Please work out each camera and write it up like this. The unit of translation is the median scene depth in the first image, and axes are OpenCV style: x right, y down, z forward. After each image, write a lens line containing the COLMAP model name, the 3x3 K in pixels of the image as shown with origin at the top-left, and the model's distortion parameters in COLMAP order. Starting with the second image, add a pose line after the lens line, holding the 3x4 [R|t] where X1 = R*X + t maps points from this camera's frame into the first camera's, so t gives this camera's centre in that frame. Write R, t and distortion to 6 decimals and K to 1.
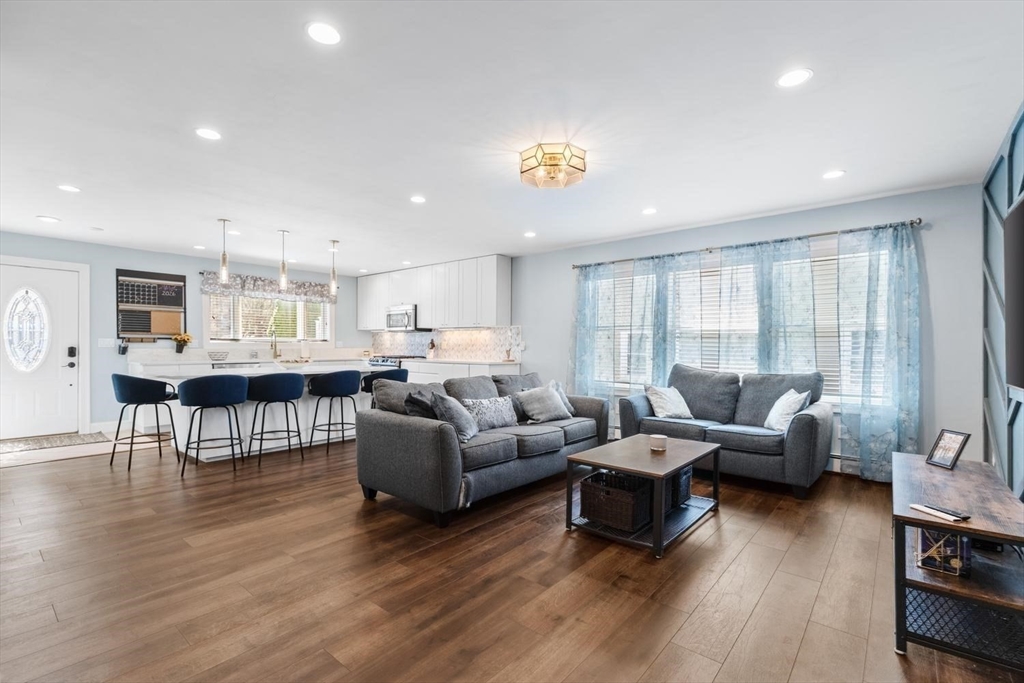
lens RADIAL K [[464.2, 0, 505.7], [0, 464.2, 348.4], [0, 0, 1]] dist [0.007051, -0.000629]
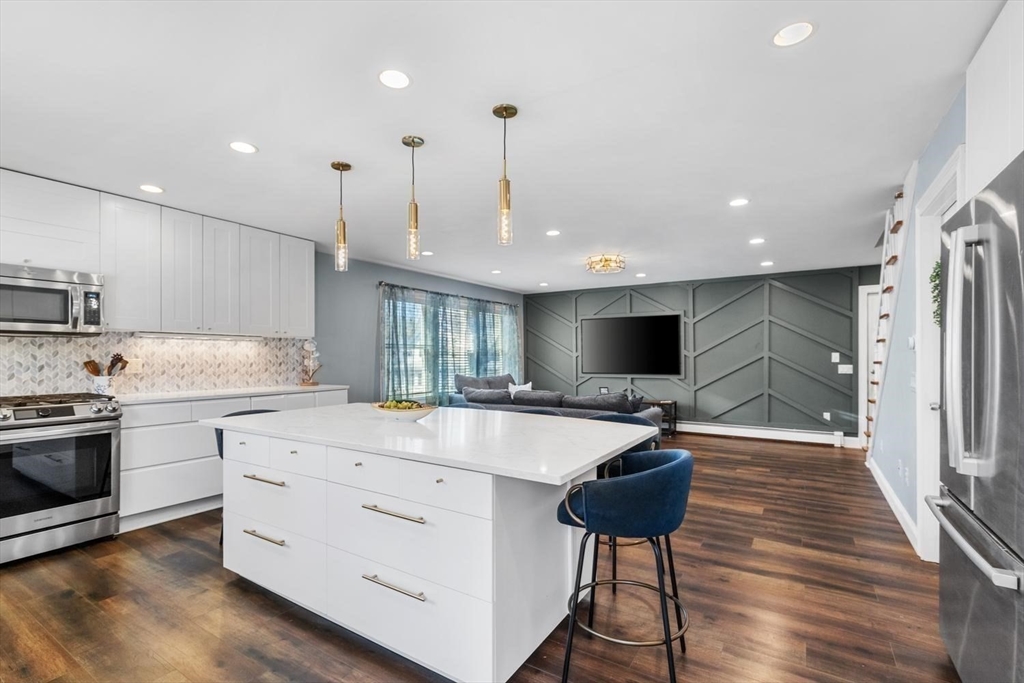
lens RADIAL K [[466.3, 0, 504.8], [0, 466.3, 354.0], [0, 0, 1]] dist [0.006451, -0.000767]
pose [[-0.133906, -0.002036, 0.990992, -0.819314], [0.003305, 0.999991, 0.002502, -0.023824], [-0.990989, 0.003610, -0.133898, 0.813908]]
